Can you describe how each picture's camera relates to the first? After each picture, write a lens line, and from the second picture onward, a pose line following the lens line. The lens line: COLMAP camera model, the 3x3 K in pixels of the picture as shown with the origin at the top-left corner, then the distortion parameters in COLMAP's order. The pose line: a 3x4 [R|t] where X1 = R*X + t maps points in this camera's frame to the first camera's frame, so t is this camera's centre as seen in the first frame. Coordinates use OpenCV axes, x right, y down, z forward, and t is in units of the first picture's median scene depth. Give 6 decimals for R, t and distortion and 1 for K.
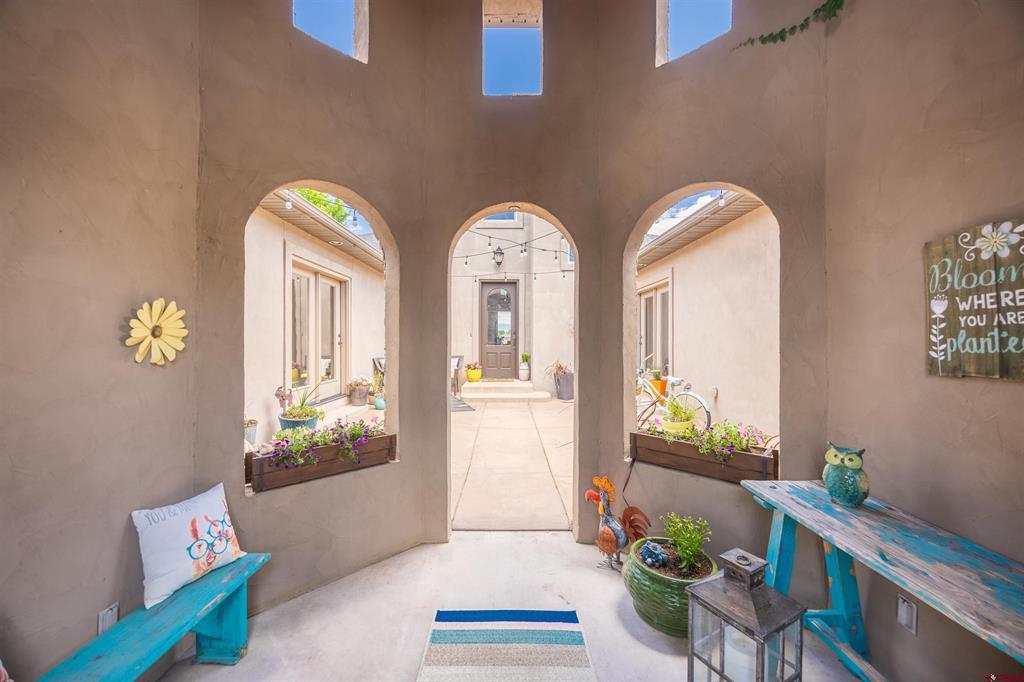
lens RADIAL K [[412.1, 0, 511.7], [0, 412.1, 339.8], [0, 0, 1]] dist [-0.000710, -0.000042]
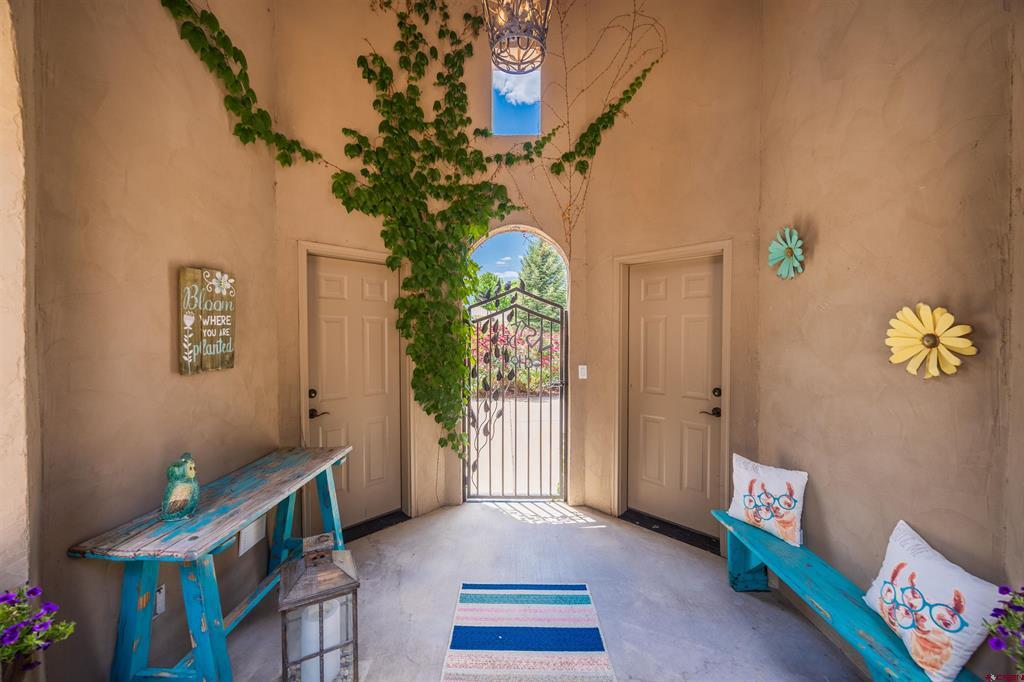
lens RADIAL K [[412.1, 0, 514.0], [0, 412.1, 340.3], [0, 0, 1]] dist [-0.000710, -0.000042]
pose [[-0.999997, -0.001067, 0.002199, 0.027679], [-0.001022, 0.999799, 0.020007, -0.045168], [-0.002220, 0.020004, -0.999797, 2.226935]]
